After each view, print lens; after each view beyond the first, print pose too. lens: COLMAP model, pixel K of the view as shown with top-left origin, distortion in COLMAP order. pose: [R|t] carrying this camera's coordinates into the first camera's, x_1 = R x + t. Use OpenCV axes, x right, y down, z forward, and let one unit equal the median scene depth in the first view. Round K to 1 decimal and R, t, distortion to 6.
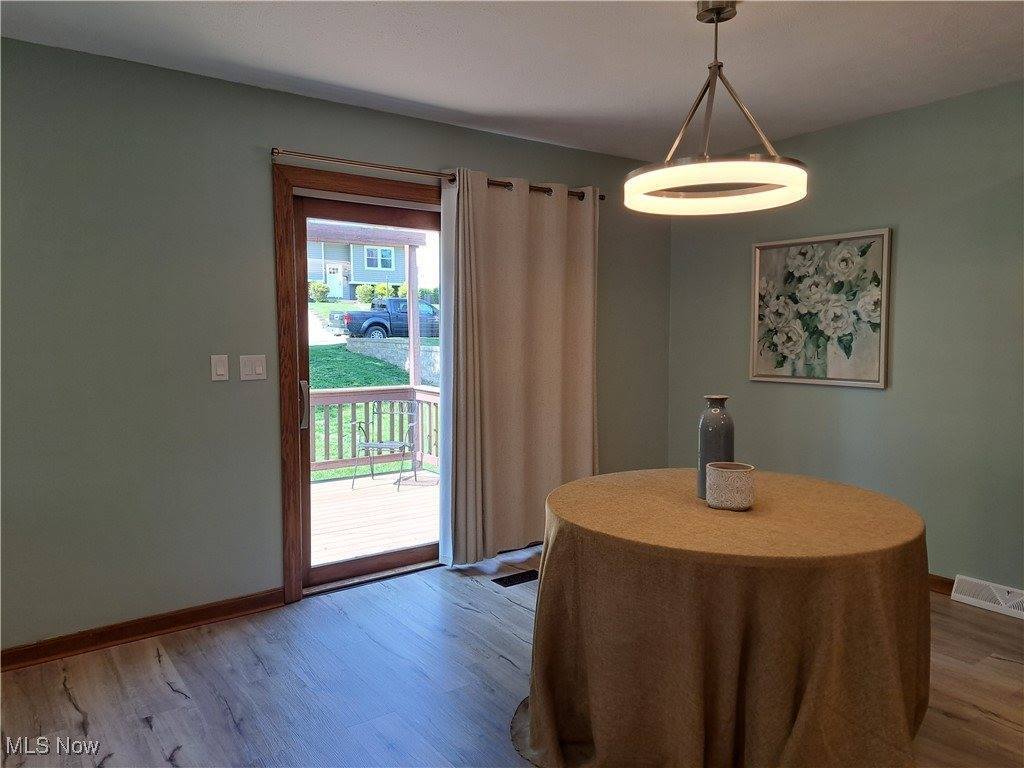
lens RADIAL K [[739.6, 0, 516.9], [0, 739.6, 376.0], [0, 0, 1]] dist [0.089750, -0.110896]
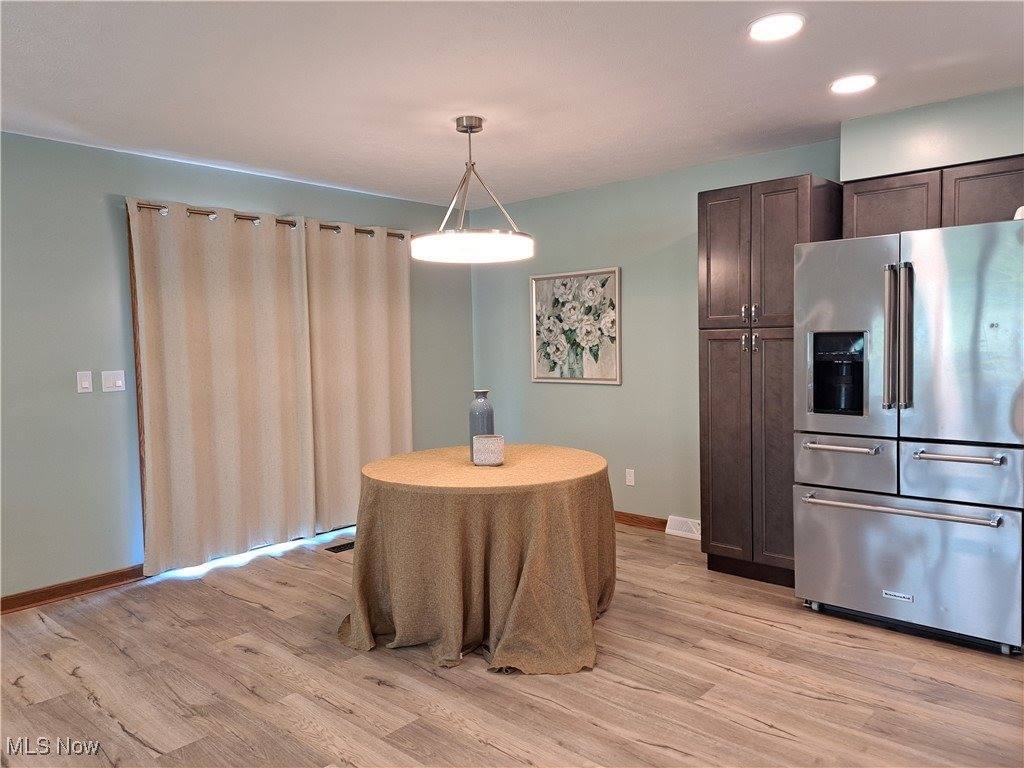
lens RADIAL K [[739.6, 0, 516.9], [0, 739.6, 376.0], [0, 0, 1]] dist [0.089750, -0.110896]
pose [[0.977479, -0.026520, 0.209361, 0.023863], [0.030174, 0.999443, -0.014278, 0.014280], [-0.208866, 0.020274, 0.977734, -0.267861]]
